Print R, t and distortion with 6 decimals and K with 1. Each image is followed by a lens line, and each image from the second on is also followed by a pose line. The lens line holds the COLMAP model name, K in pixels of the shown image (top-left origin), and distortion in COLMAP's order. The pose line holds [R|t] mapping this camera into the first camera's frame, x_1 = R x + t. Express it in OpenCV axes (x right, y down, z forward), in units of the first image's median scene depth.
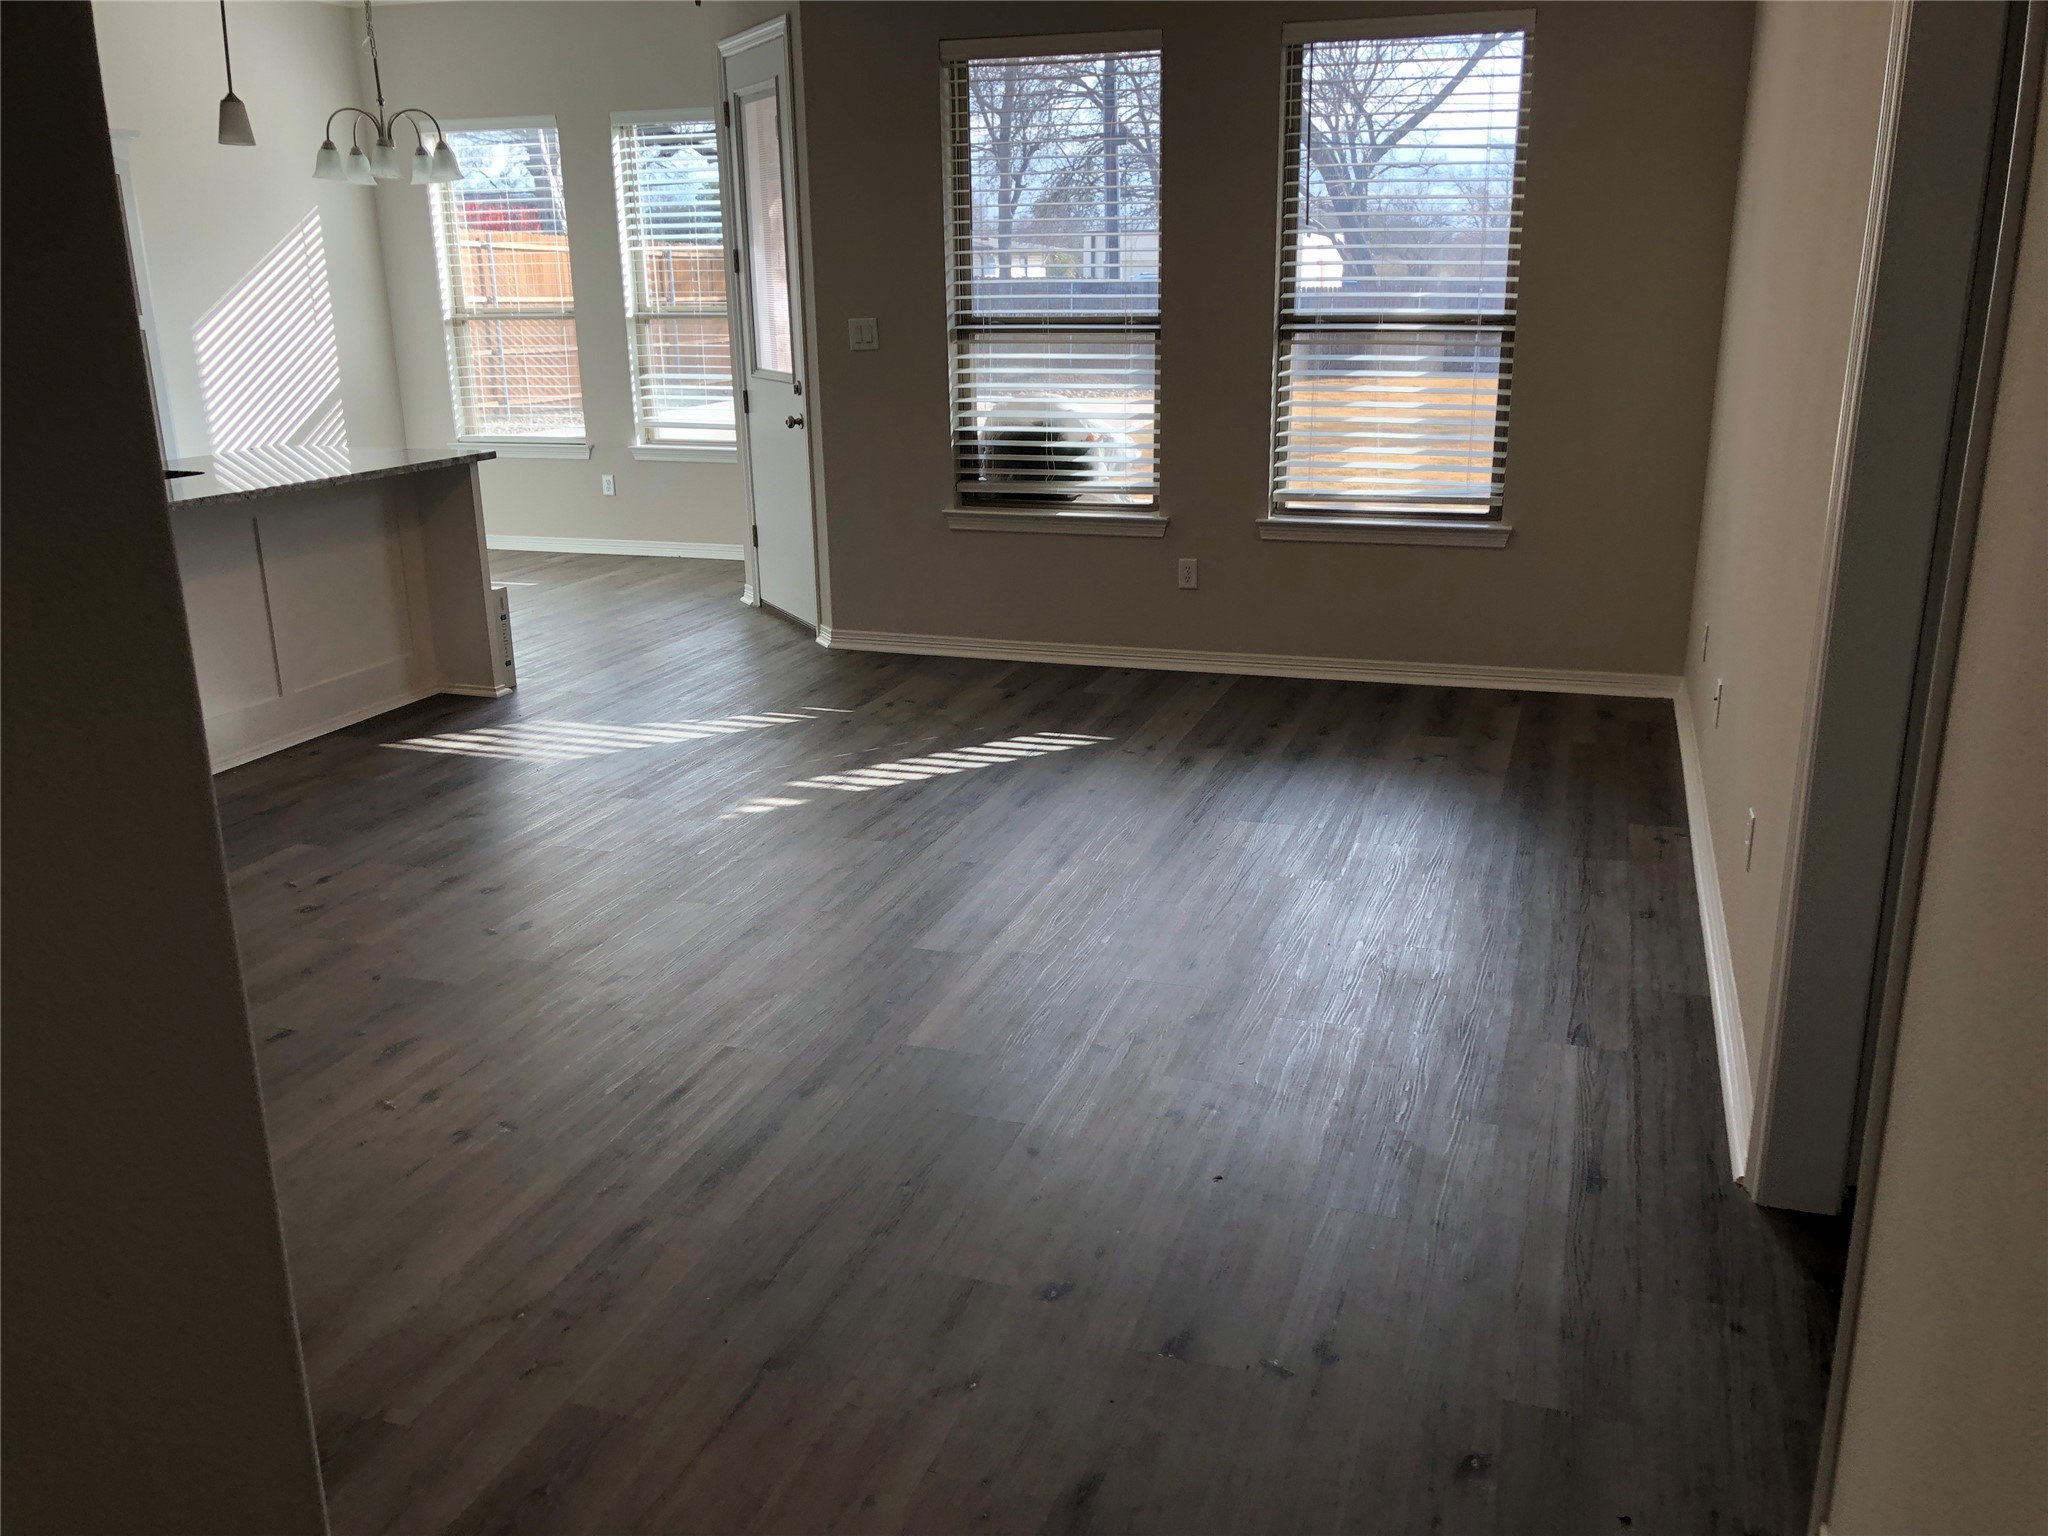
lens RADIAL K [[1665.4, 0, 1047.6], [0, 1665.4, 771.0], [0, 0, 1]] dist [0.016292, -0.004383]
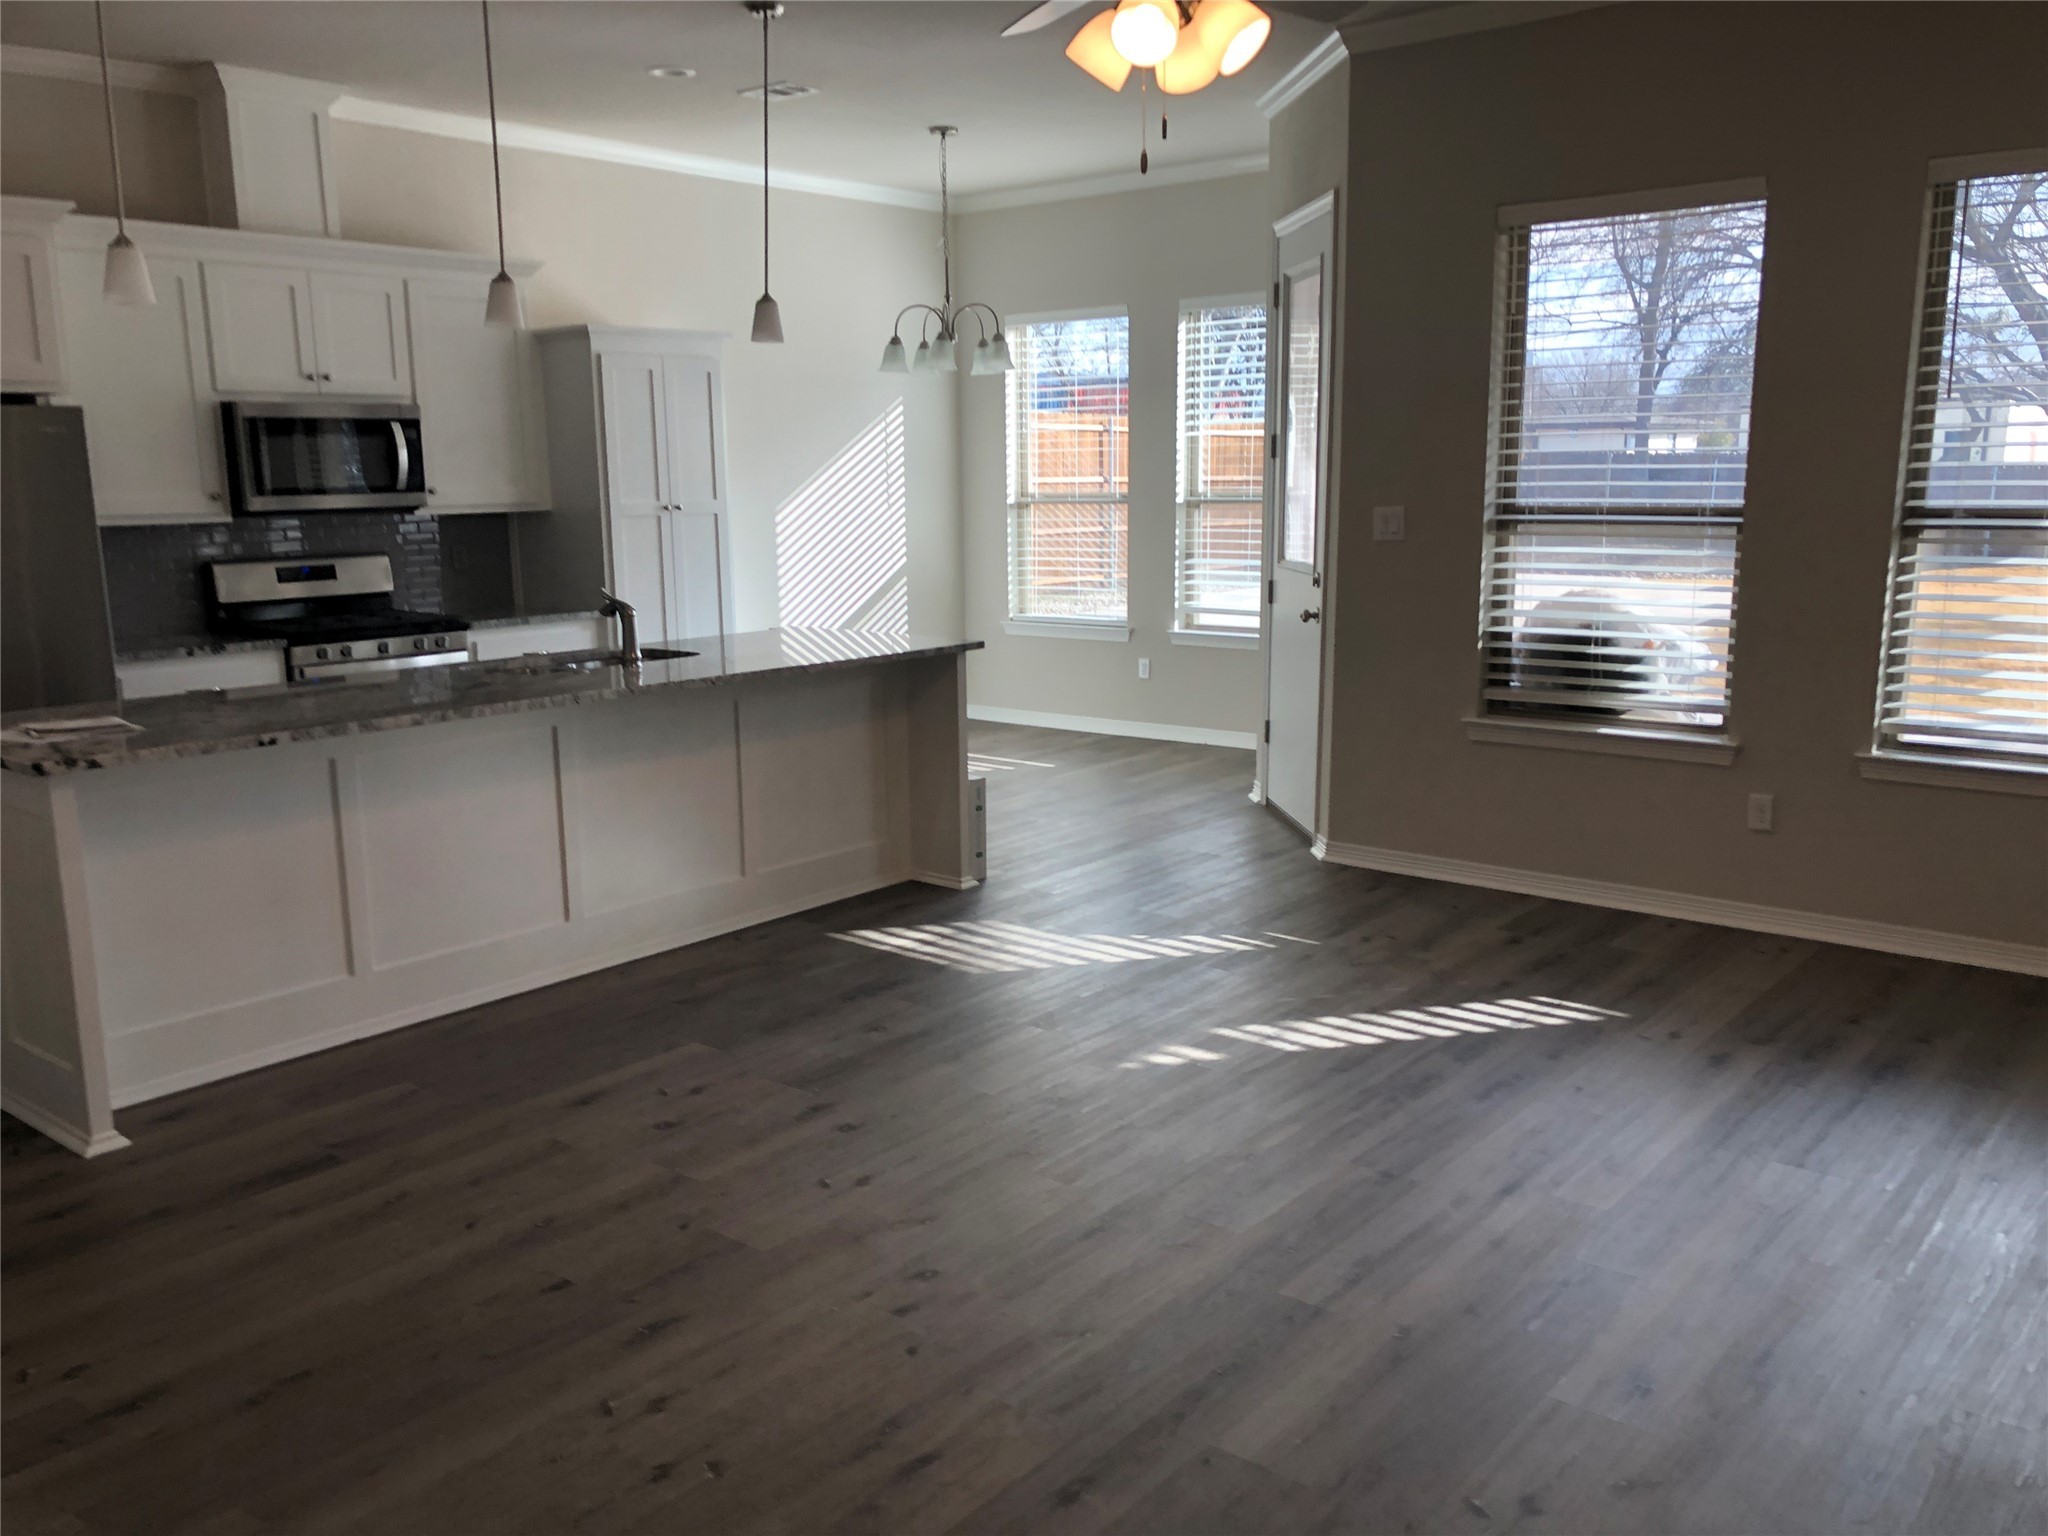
lens RADIAL K [[1639.4, 0, 1065.2], [0, 1639.4, 767.4], [0, 0, 1]] dist [0.102828, -0.126140]
pose [[0.934827, 0.065583, -0.348996, 0.050035], [-0.100533, 0.991468, -0.082972, -0.039087], [0.340577, 0.112650, 0.933444, 0.117640]]
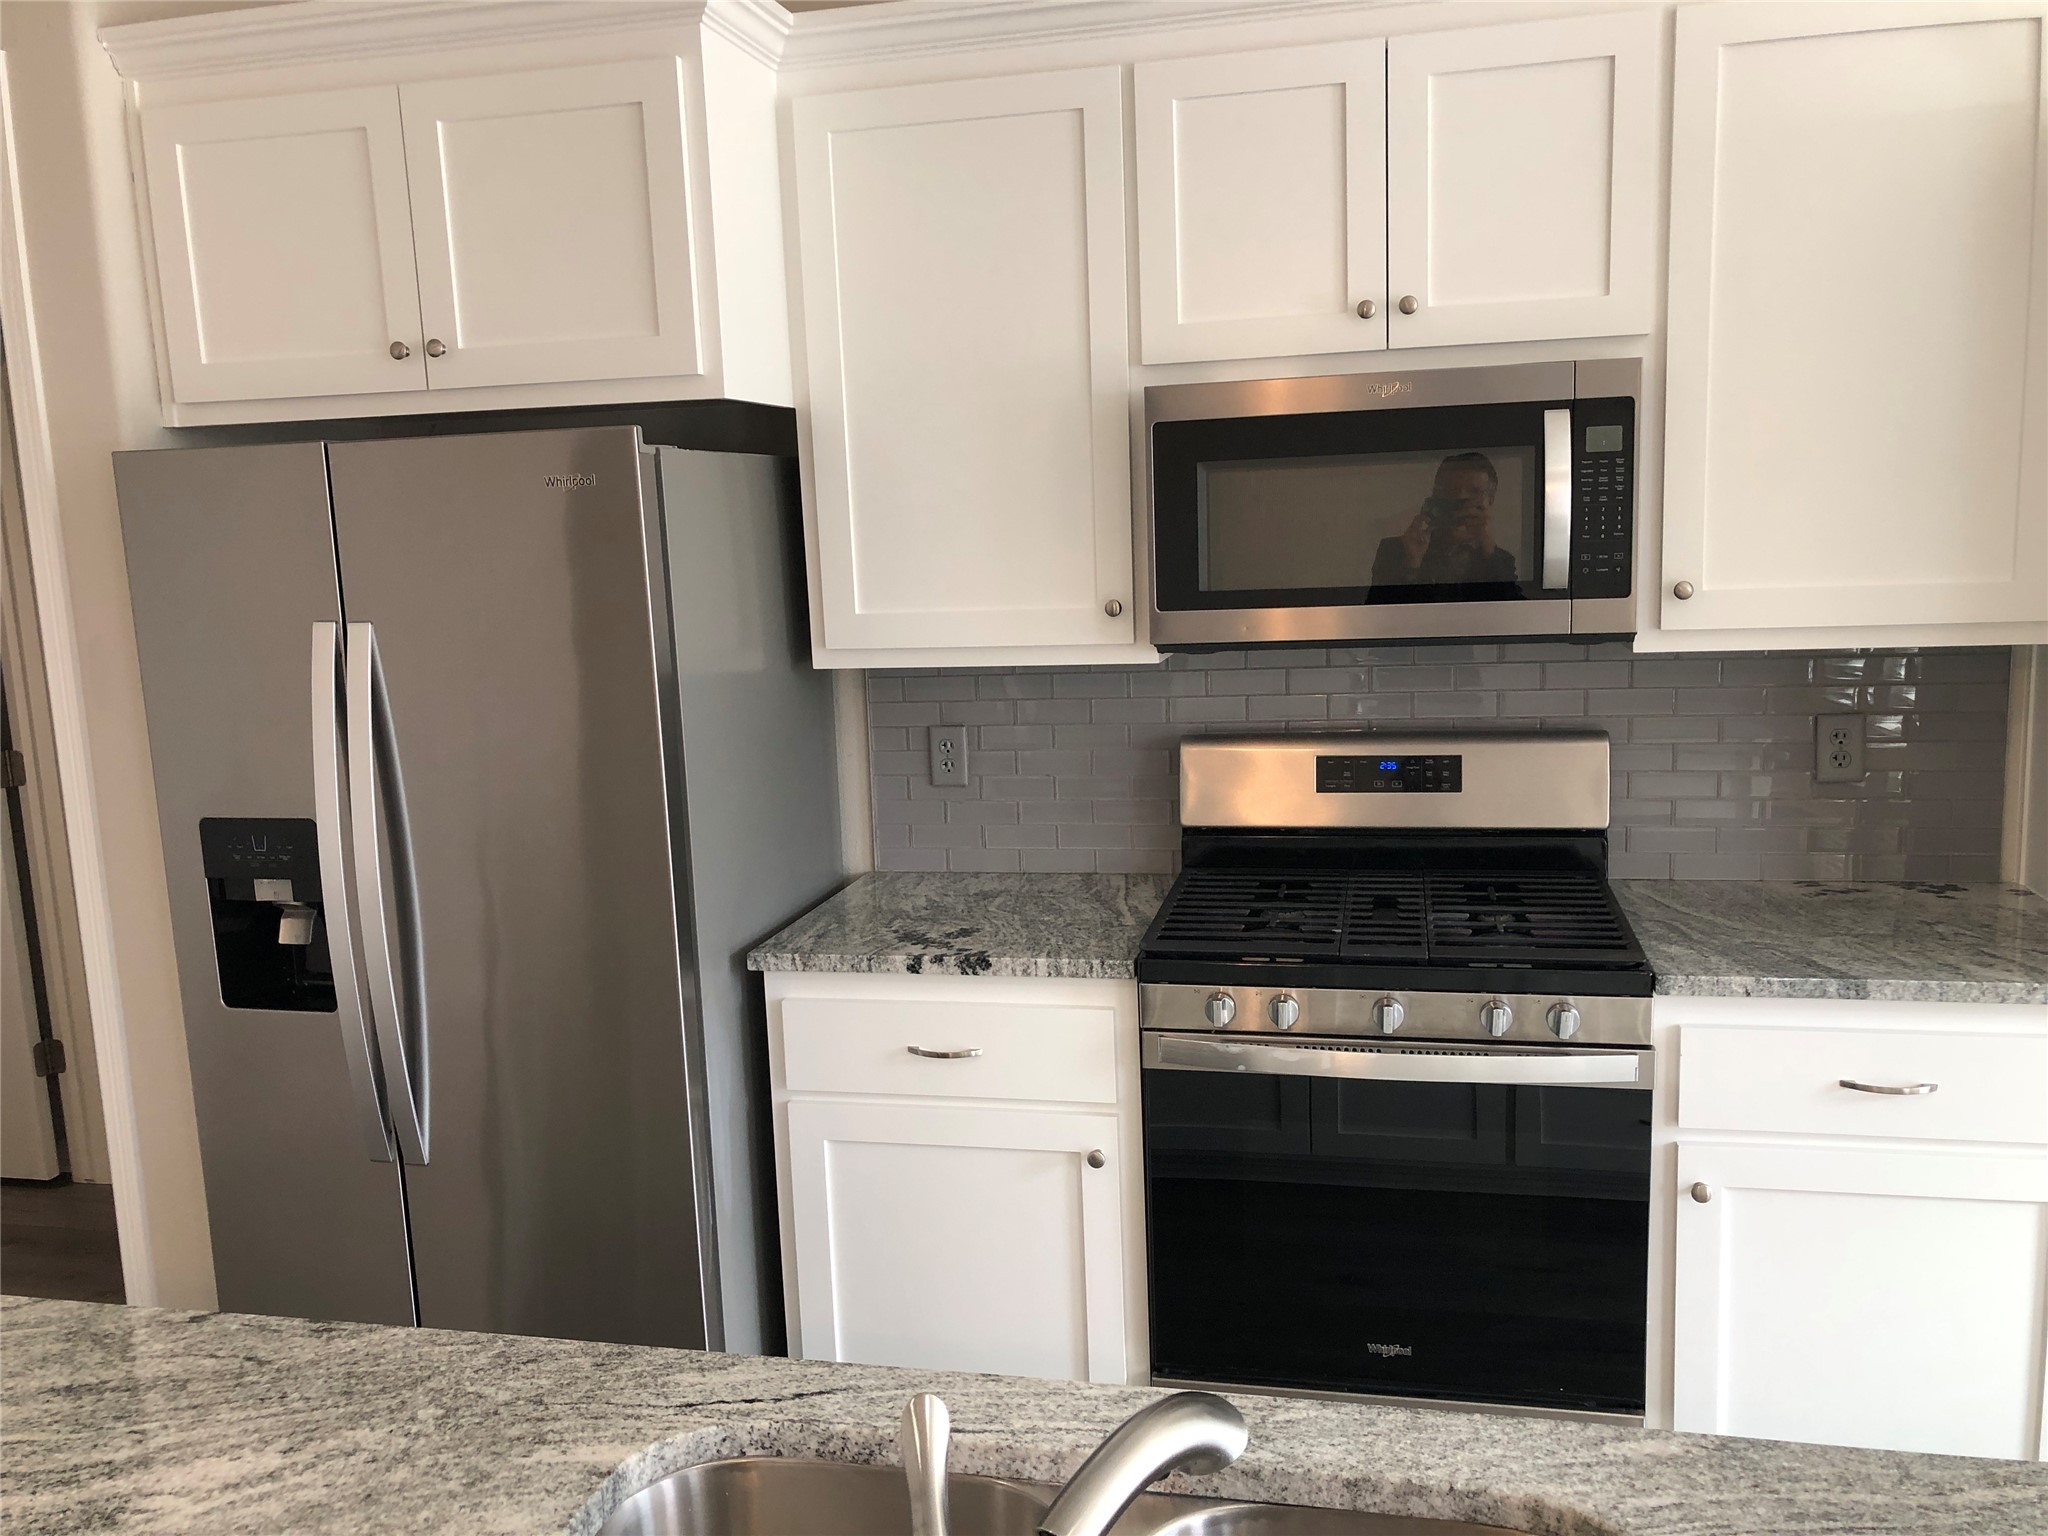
lens RADIAL K [[1691.3, 0, 1024.0], [0, 1691.3, 768.0], [0, 0, 1]] dist [0.103207, -0.148553]
pose [[0.081876, 0.164704, -0.982939, -0.298737], [-0.249925, 0.958130, 0.139729, -0.227249], [0.964797, 0.234220, 0.119611, 0.725817]]
